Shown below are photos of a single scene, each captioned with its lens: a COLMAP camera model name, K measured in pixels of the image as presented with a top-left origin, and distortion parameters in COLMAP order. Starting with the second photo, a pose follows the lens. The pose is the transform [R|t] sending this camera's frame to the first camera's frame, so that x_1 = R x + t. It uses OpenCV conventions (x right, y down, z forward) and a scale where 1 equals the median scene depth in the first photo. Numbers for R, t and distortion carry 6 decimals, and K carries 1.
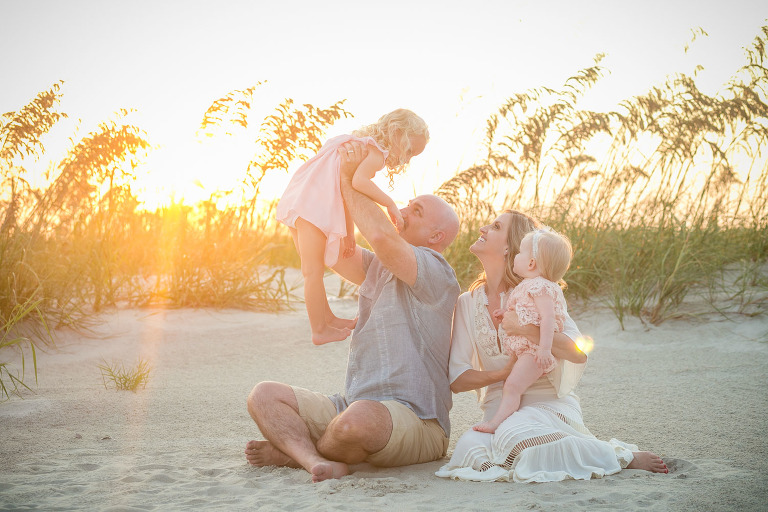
lens RADIAL K [[1893.6, 0, 384.0], [0, 1893.6, 256.0], [0, 0, 1]] dist [-0.072938, -0.633424]
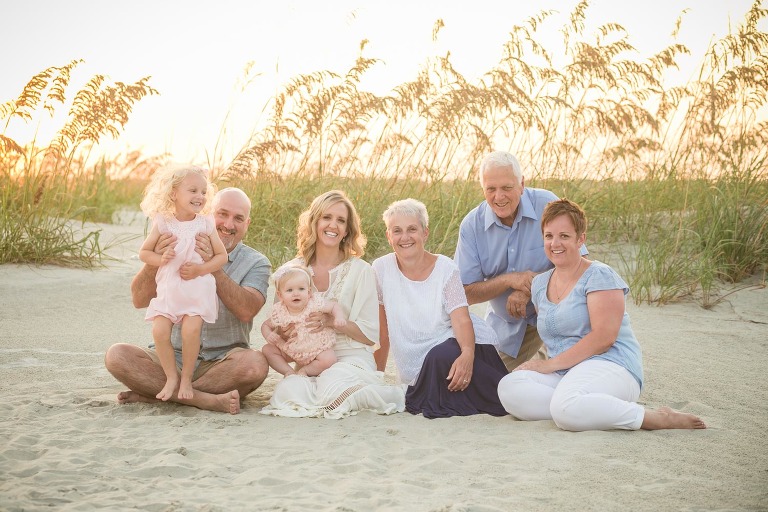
lens RADIAL K [[1893.6, 0, 384.0], [0, 1893.6, 256.0], [0, 0, 1]] dist [-0.072938, -0.633424]
pose [[0.990834, 0.016106, 0.134124, -0.033317], [-0.020203, 0.999368, 0.029244, -0.013667], [-0.133568, -0.031686, 0.990533, -0.128396]]
